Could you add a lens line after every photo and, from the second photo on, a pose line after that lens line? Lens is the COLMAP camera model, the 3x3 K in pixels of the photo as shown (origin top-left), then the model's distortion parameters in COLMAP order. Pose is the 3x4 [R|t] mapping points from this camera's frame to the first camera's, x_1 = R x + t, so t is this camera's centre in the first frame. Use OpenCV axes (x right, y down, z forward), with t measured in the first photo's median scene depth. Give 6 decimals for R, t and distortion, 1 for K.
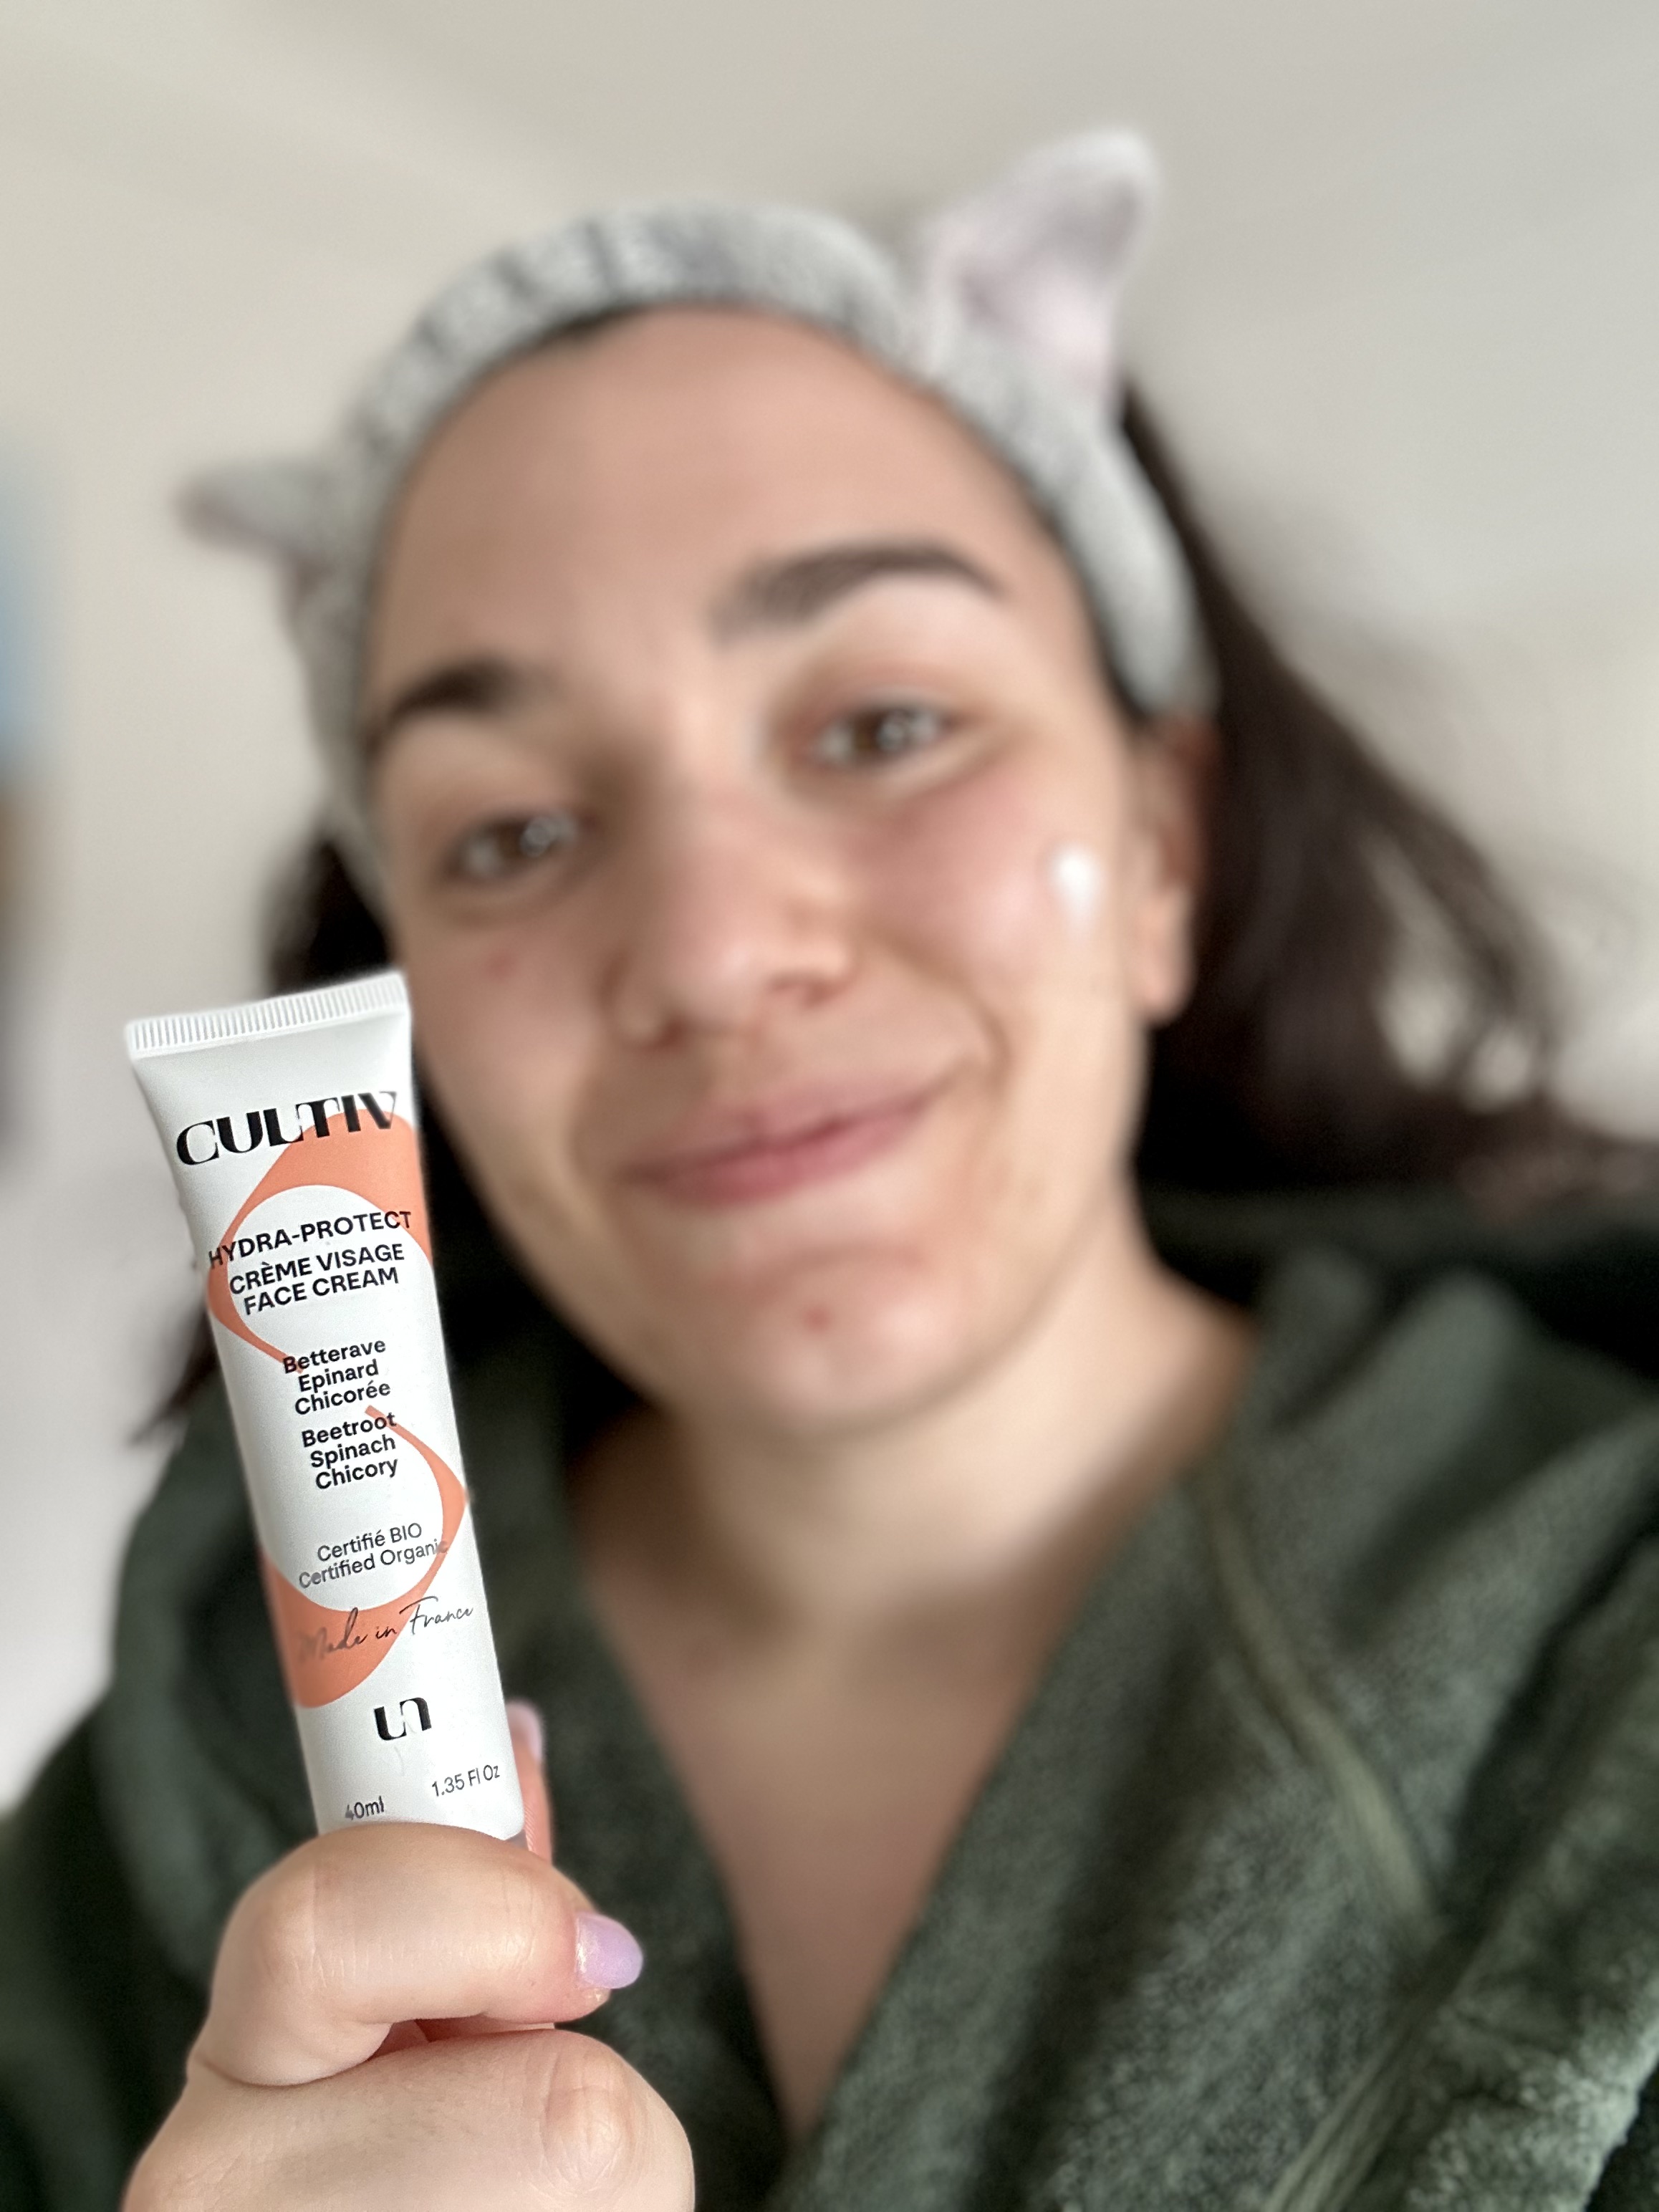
lens RADIAL K [[1936.0, 0, 828.5], [0, 1936.0, 1105.4], [0, 0, 1]] dist [-0.001128, 0.000313]
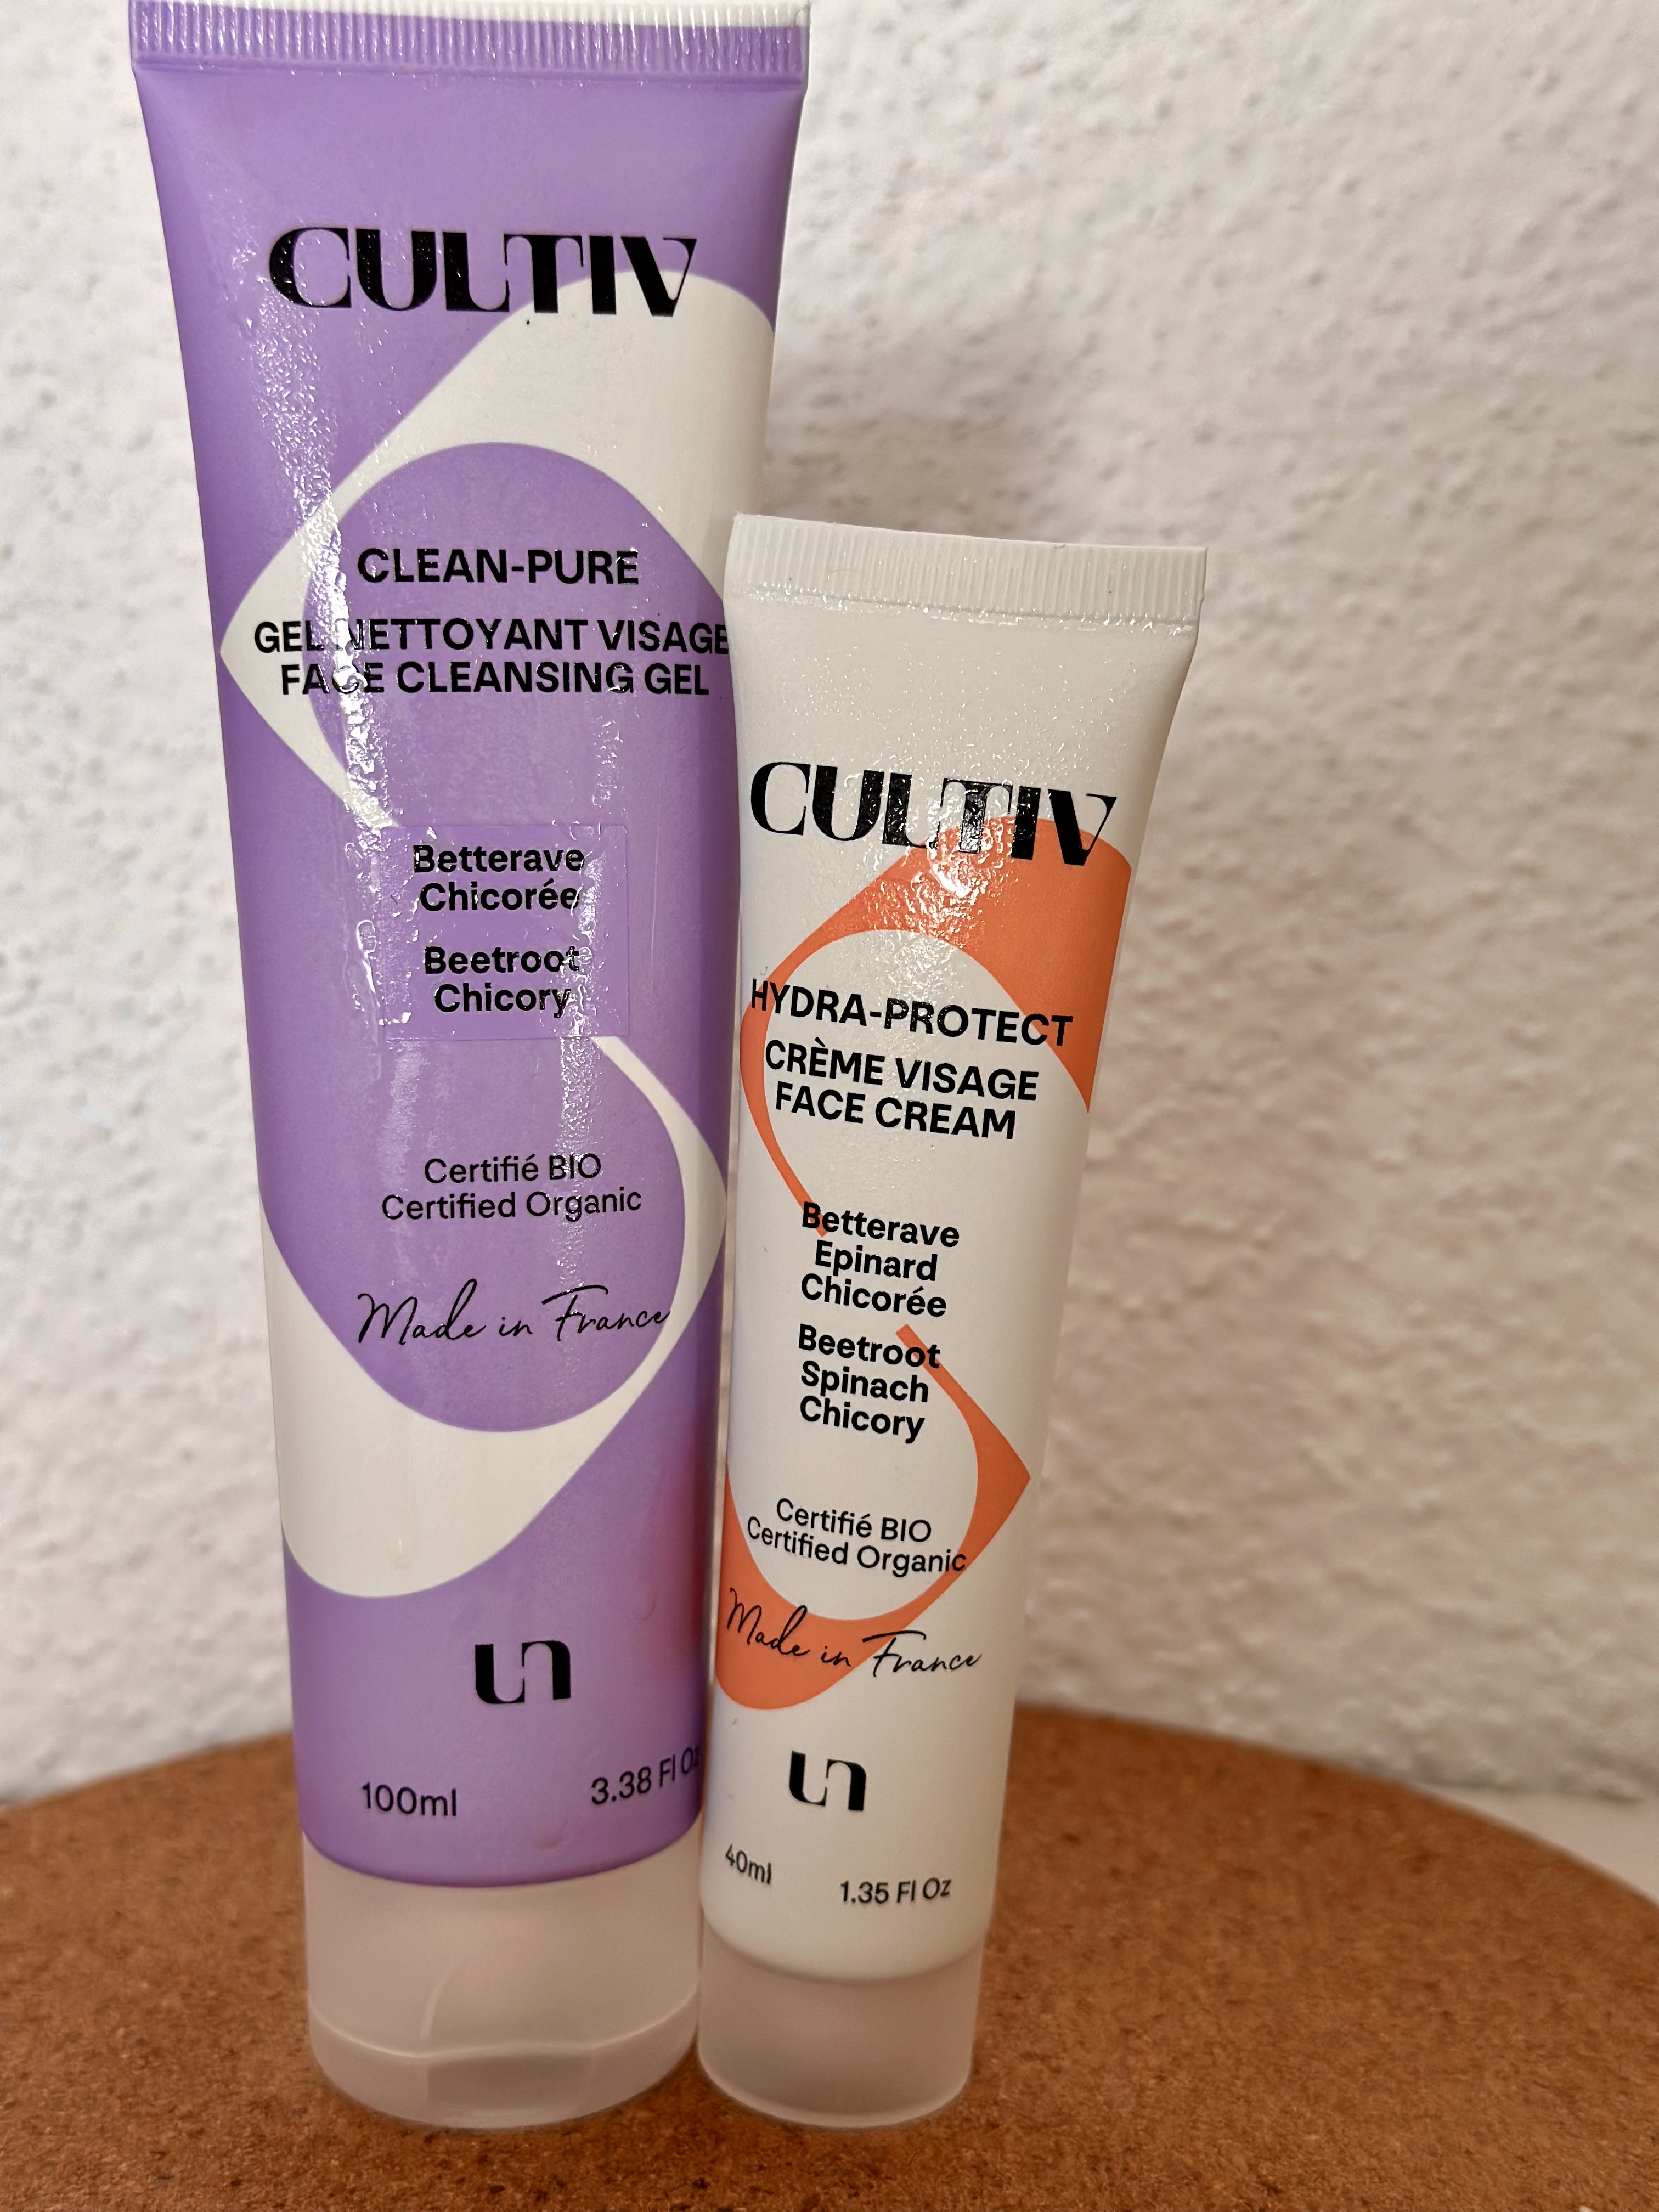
lens RADIAL K [[3103.5, 0, 829.5], [0, 3103.5, 1106.5], [0, 0, 1]] dist [0.031748, 0.000000]
pose [[0.846980, 0.381510, -0.370236, 0.081582], [-0.185264, 0.864584, 0.467088, -0.359130], [0.498299, -0.327023, 0.802966, 0.210995]]
